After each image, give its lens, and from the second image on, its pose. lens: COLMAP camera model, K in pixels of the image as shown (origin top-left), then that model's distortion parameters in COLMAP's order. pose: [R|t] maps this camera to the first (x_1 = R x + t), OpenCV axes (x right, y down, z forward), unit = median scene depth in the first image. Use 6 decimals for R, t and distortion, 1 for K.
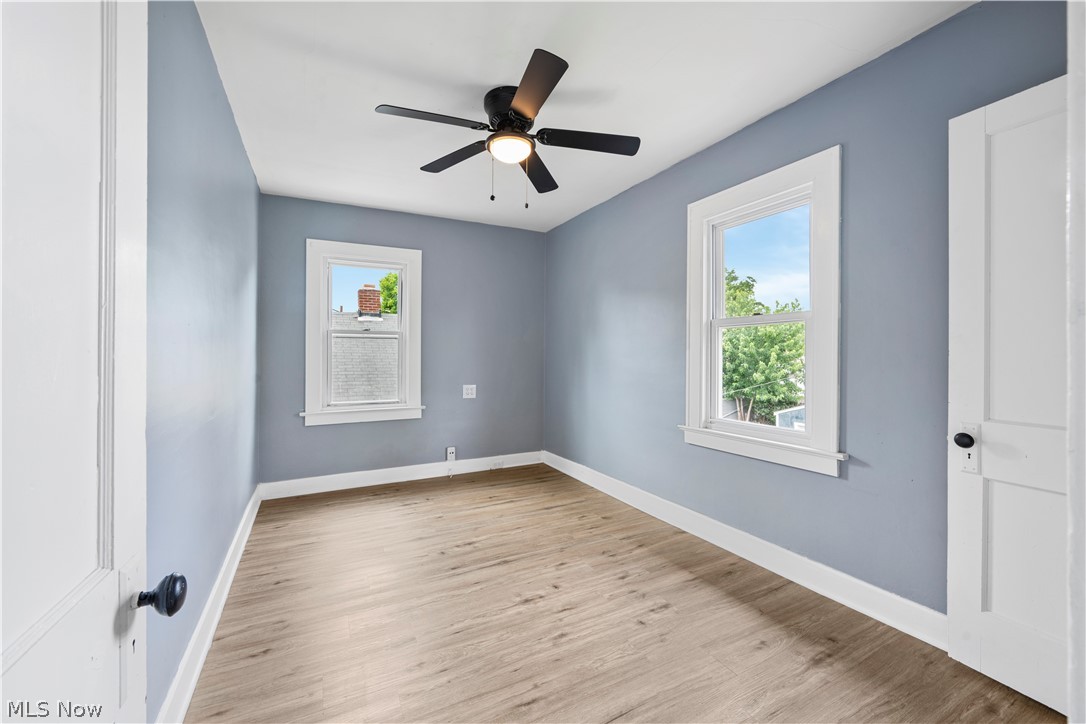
lens RADIAL K [[440.4, 0, 545.6], [0, 440.4, 353.0], [0, 0, 1]] dist [0.005809, 0.000571]
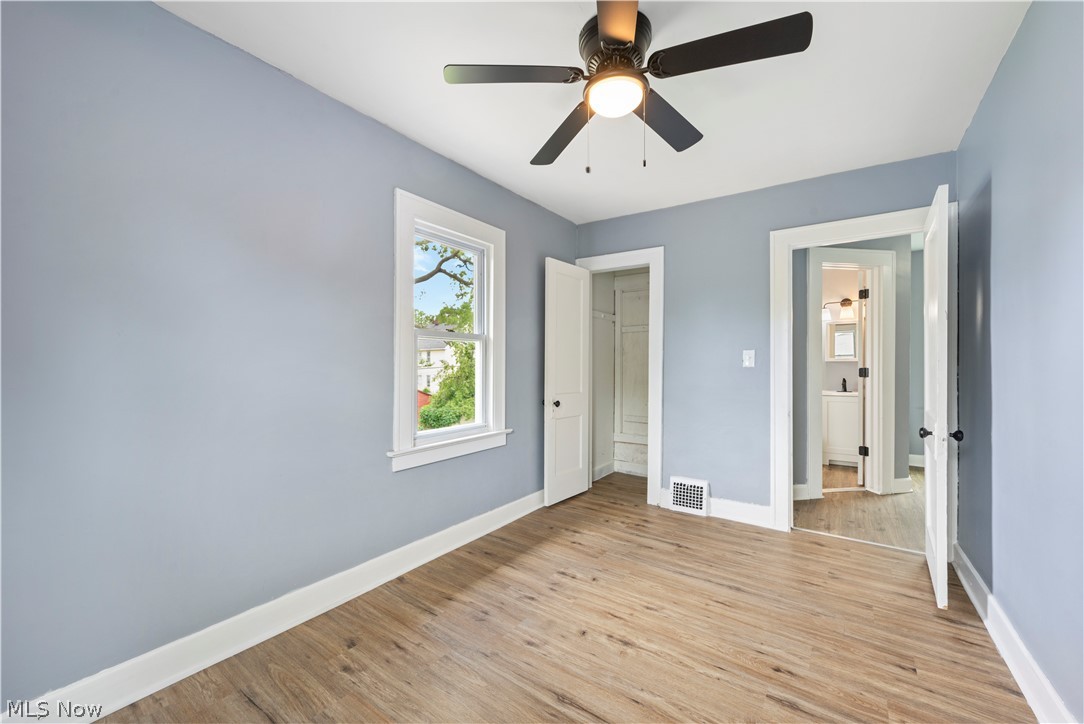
lens RADIAL K [[439.6, 0, 537.2], [0, 439.6, 367.2], [0, 0, 1]] dist [0.005809, 0.000571]
pose [[-0.458349, 0.000001, 0.888772, -0.707368], [-0.000507, 1.000000, -0.000262, 0.007483], [-0.888772, -0.000570, -0.458349, 1.483061]]
